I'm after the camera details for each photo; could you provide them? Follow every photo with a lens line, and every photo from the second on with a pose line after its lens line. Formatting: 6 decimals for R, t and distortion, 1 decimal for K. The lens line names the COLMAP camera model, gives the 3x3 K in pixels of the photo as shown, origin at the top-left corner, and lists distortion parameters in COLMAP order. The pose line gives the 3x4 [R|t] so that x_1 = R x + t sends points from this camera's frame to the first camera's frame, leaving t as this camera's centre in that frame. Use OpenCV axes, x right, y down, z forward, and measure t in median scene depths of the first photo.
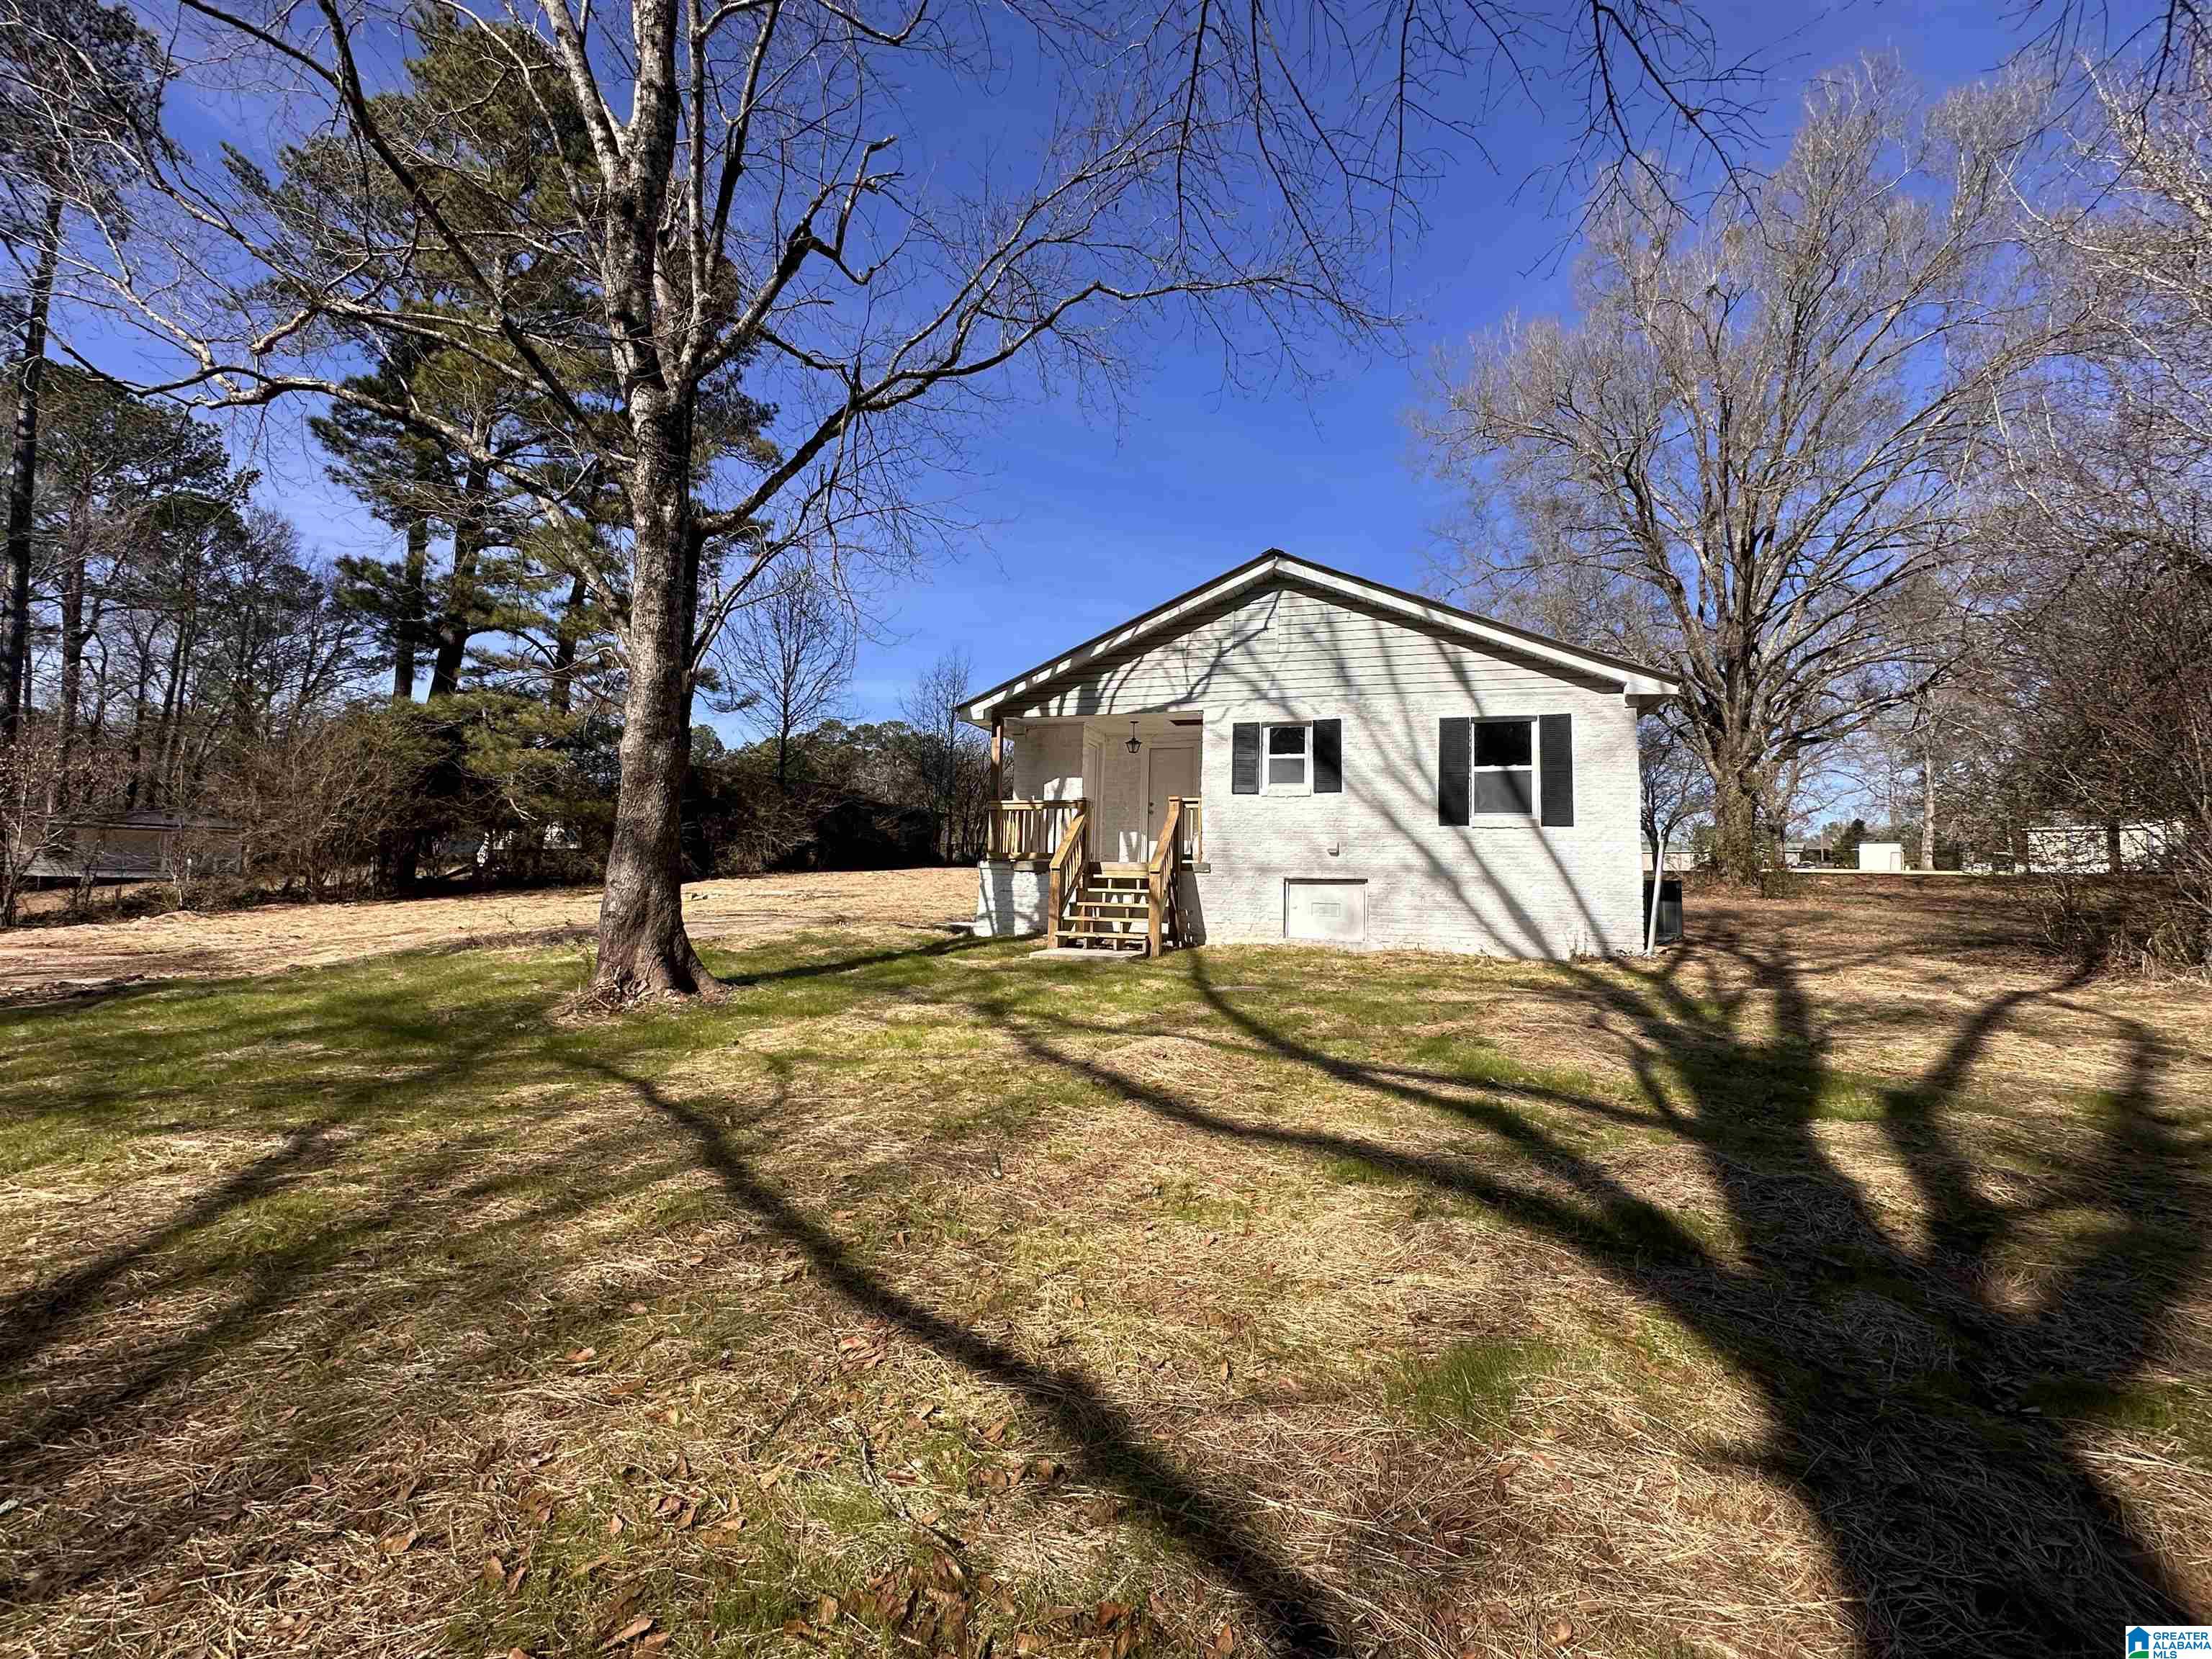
lens RADIAL K [[882.5, 0, 1106.0], [0, 882.5, 829.5], [0, 0, 1]] dist [-0.002856, 0.000607]
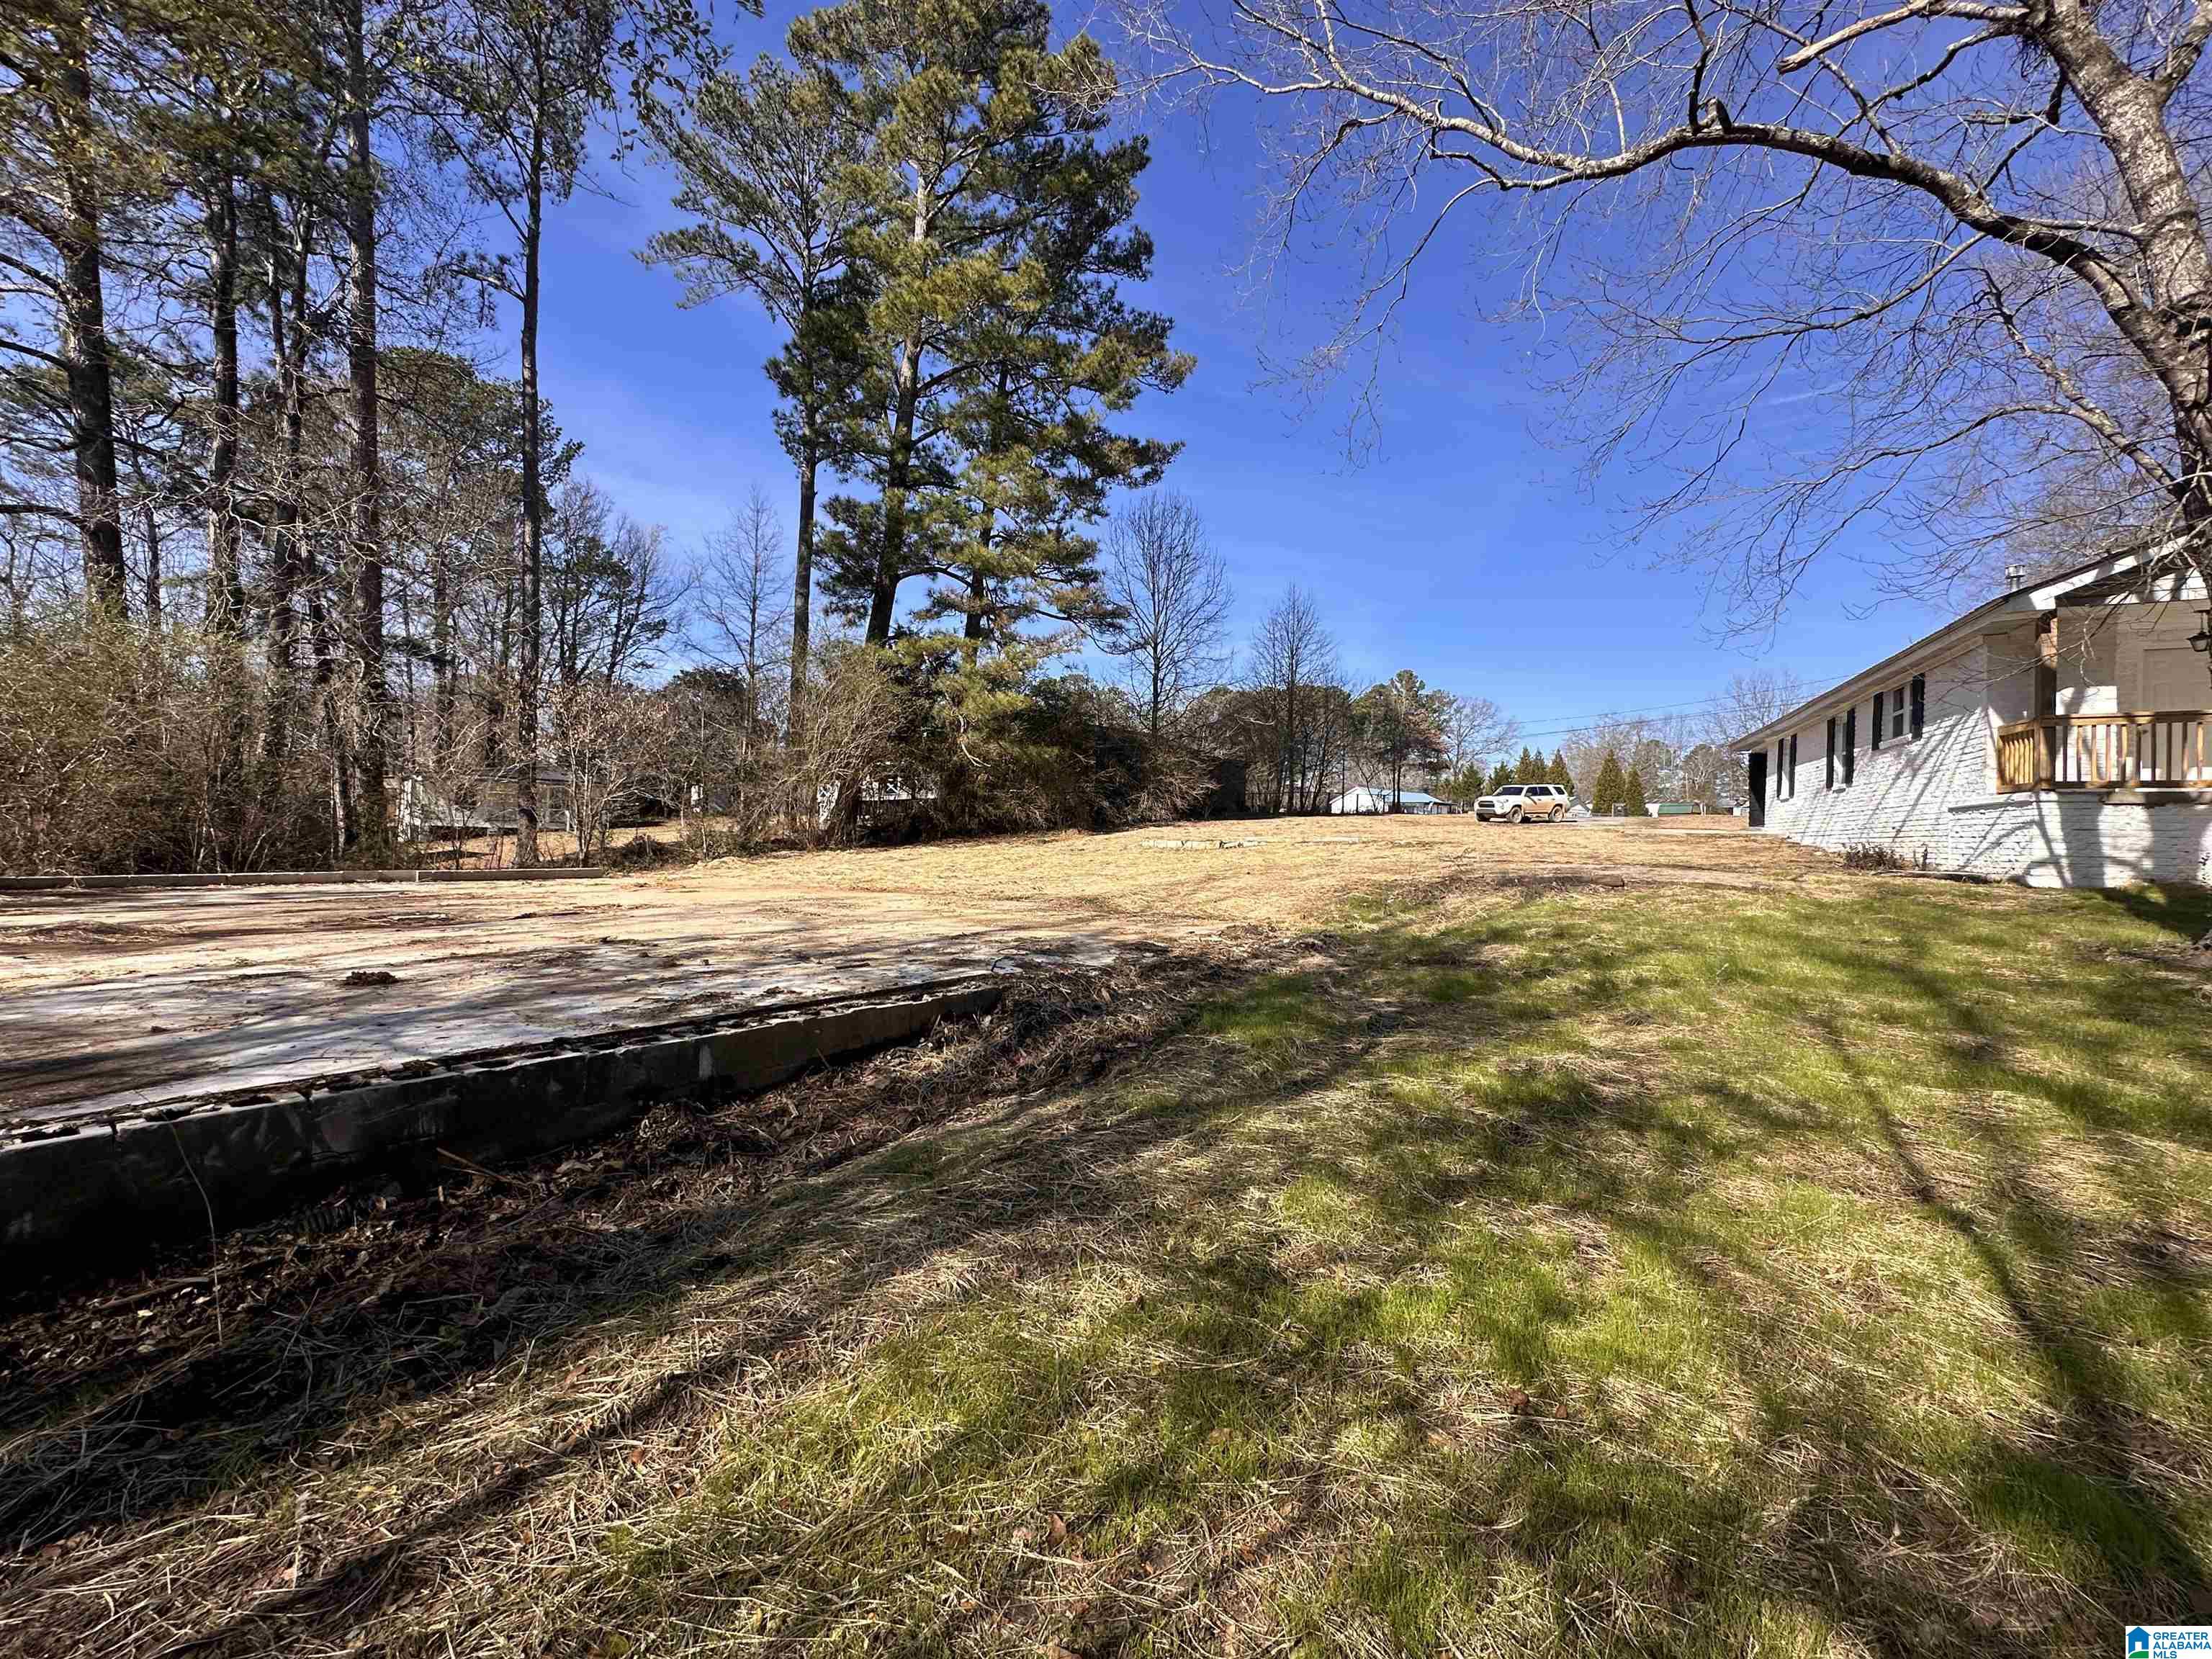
lens RADIAL K [[882.5, 0, 1106.0], [0, 882.5, 829.5], [0, 0, 1]] dist [-0.002856, 0.000607]
pose [[0.989454, 0.004119, -0.144790, -0.851056], [0.003014, 0.998794, 0.049010, 0.028337], [0.144817, -0.048929, 0.988248, 0.107882]]
